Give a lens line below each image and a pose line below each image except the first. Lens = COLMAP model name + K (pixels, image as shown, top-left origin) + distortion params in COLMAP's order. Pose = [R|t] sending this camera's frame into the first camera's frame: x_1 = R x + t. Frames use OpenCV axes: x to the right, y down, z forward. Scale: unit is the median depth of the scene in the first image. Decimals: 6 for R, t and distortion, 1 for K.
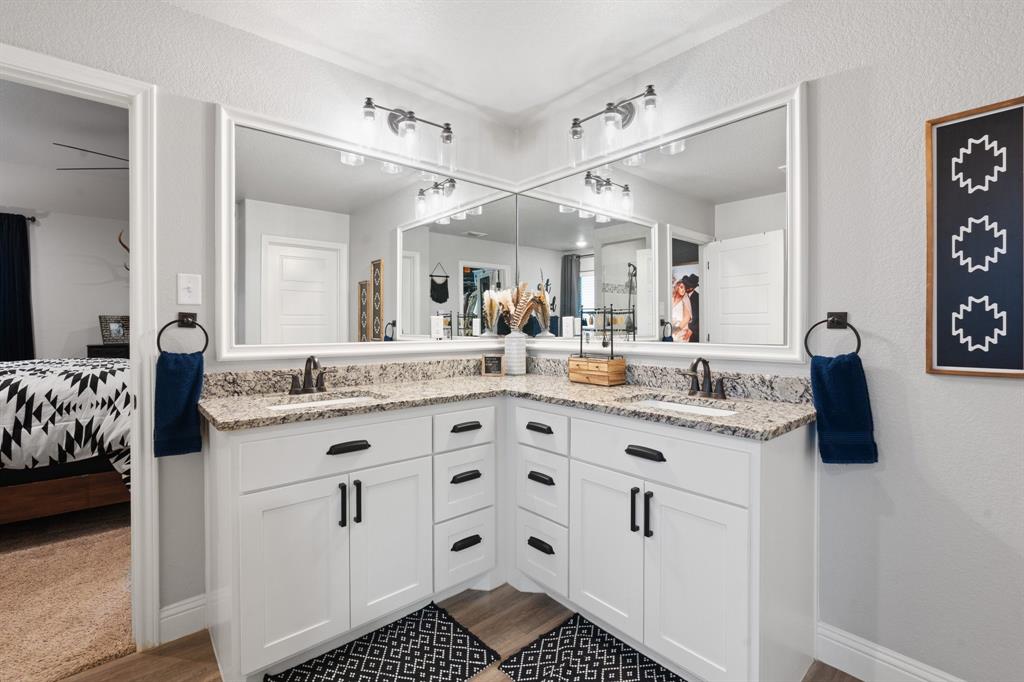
lens RADIAL K [[457.2, 0, 515.6], [0, 457.2, 331.4], [0, 0, 1]] dist [-0.002334, 0.000284]
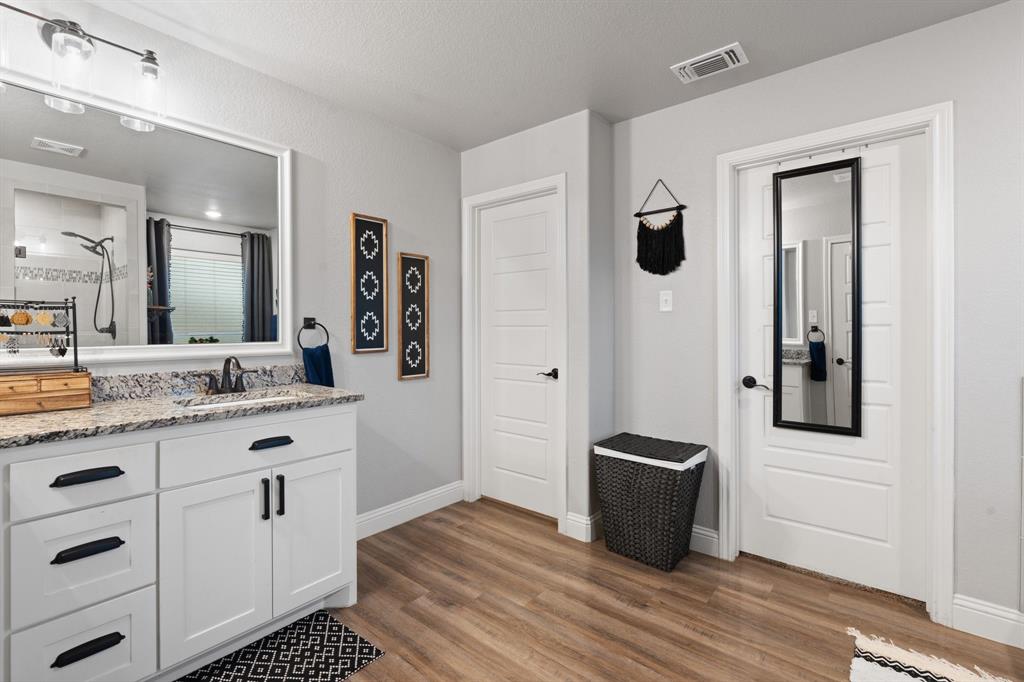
lens RADIAL K [[457.2, 0, 515.6], [0, 457.2, 331.4], [0, 0, 1]] dist [-0.002334, 0.000284]
pose [[-0.154859, -0.007958, 0.987905, -0.767768], [0.010601, 0.999897, 0.009716, -0.004392], [-0.987880, 0.011977, -0.154758, 0.511947]]
